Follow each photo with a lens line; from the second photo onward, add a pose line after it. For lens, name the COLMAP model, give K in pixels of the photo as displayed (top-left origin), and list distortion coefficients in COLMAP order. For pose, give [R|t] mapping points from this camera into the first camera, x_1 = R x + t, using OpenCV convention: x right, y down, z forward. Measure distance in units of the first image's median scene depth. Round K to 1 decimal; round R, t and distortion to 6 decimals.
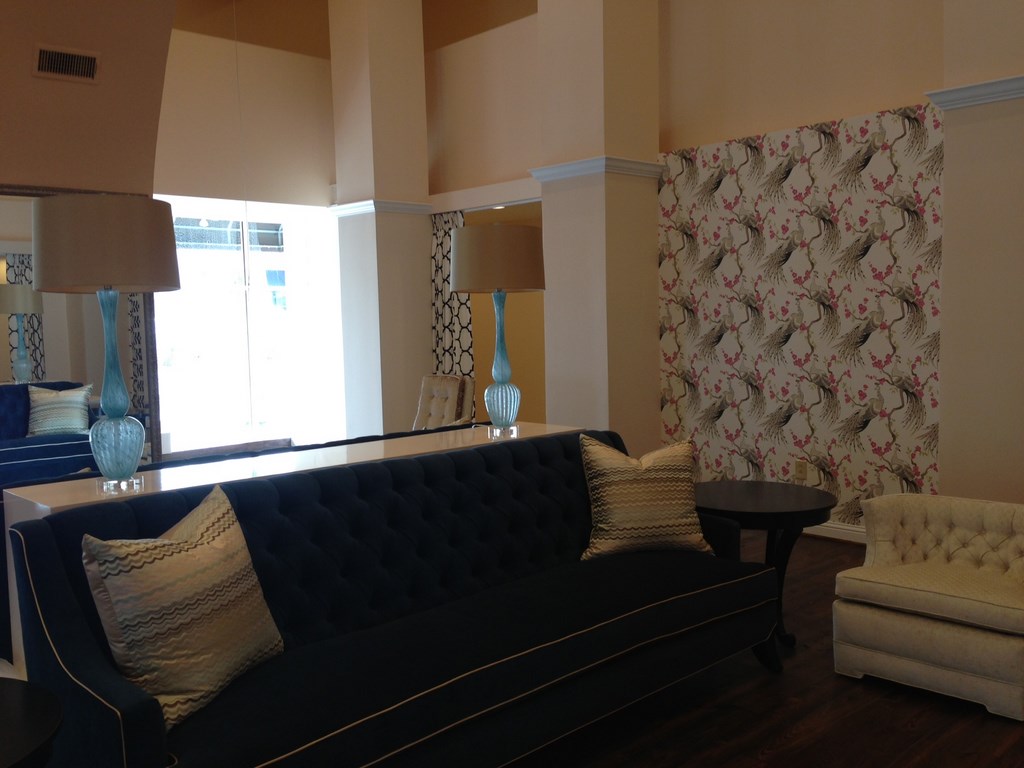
lens RADIAL K [[924.9, 0, 512.0], [0, 924.9, 384.0], [0, 0, 1]] dist [0.105968, -0.160238]
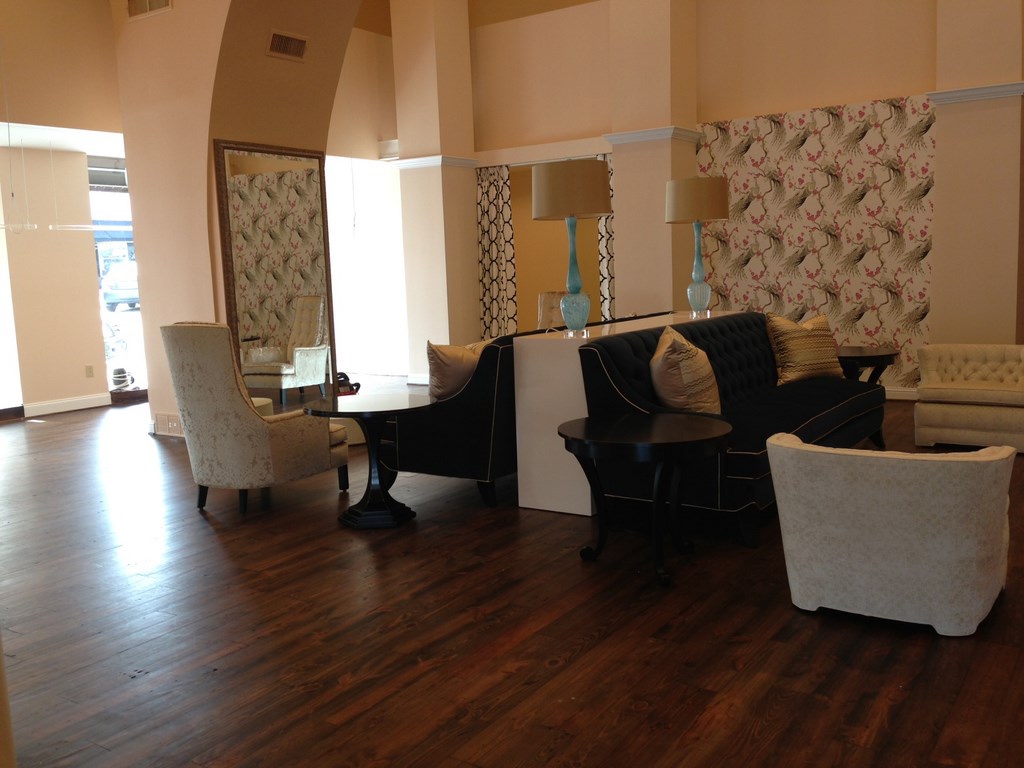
lens RADIAL K [[924.9, 0, 512.0], [0, 924.9, 384.0], [0, 0, 1]] dist [0.105968, -0.160238]
pose [[0.976346, -0.038829, 0.212700, -0.446222], [0.028337, 0.998237, 0.052155, 0.054227], [-0.214350, -0.044894, 0.975725, -0.302126]]
